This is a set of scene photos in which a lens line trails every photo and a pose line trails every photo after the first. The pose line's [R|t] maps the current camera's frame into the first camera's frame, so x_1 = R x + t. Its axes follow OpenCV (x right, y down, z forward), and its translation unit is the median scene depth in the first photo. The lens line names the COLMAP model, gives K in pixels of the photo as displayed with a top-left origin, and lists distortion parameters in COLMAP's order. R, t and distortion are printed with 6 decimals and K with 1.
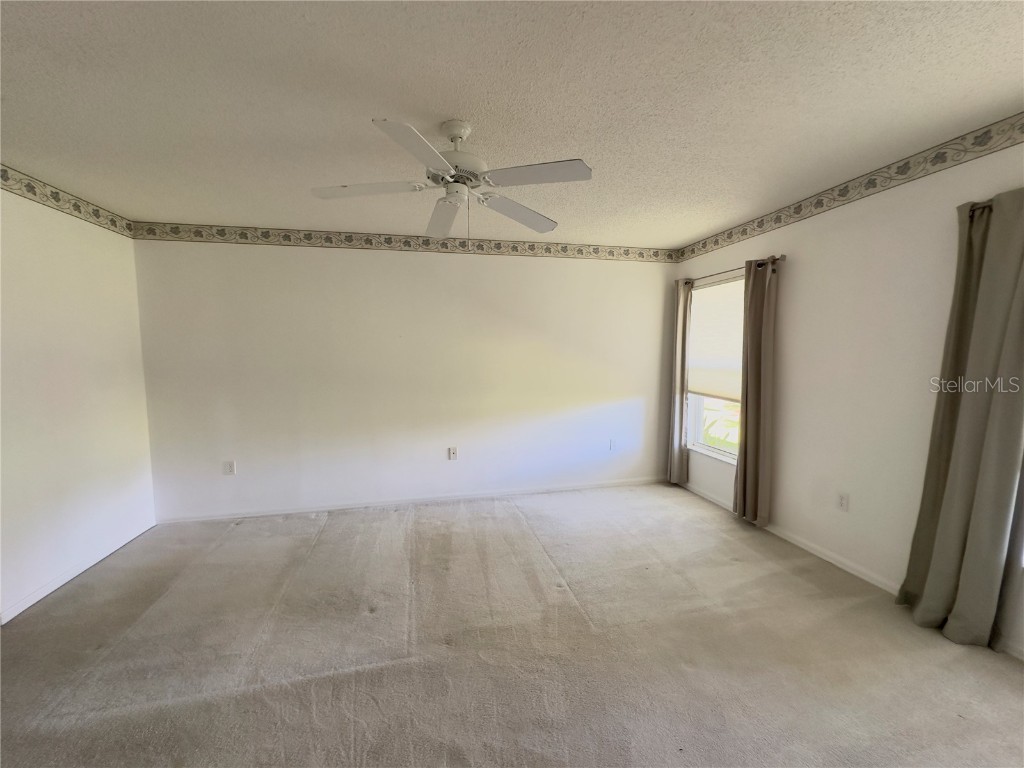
lens RADIAL K [[415.8, 0, 508.1], [0, 415.8, 382.9], [0, 0, 1]] dist [-0.002319, -0.001062]
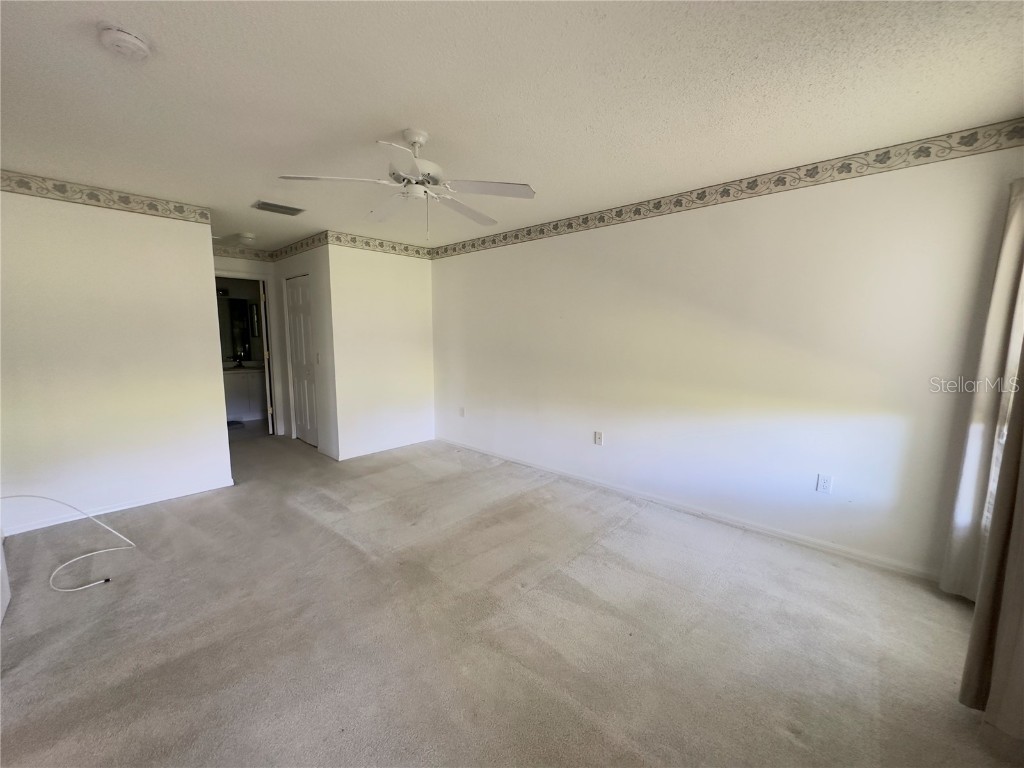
lens RADIAL K [[415.8, 0, 511.5], [0, 415.8, 381.2], [0, 0, 1]] dist [-0.002319, -0.001062]
pose [[0.568723, 0.108058, -0.815400, 0.622632], [-0.068169, 0.994115, 0.084196, -0.035956], [0.819700, 0.007701, 0.572742, 0.328856]]
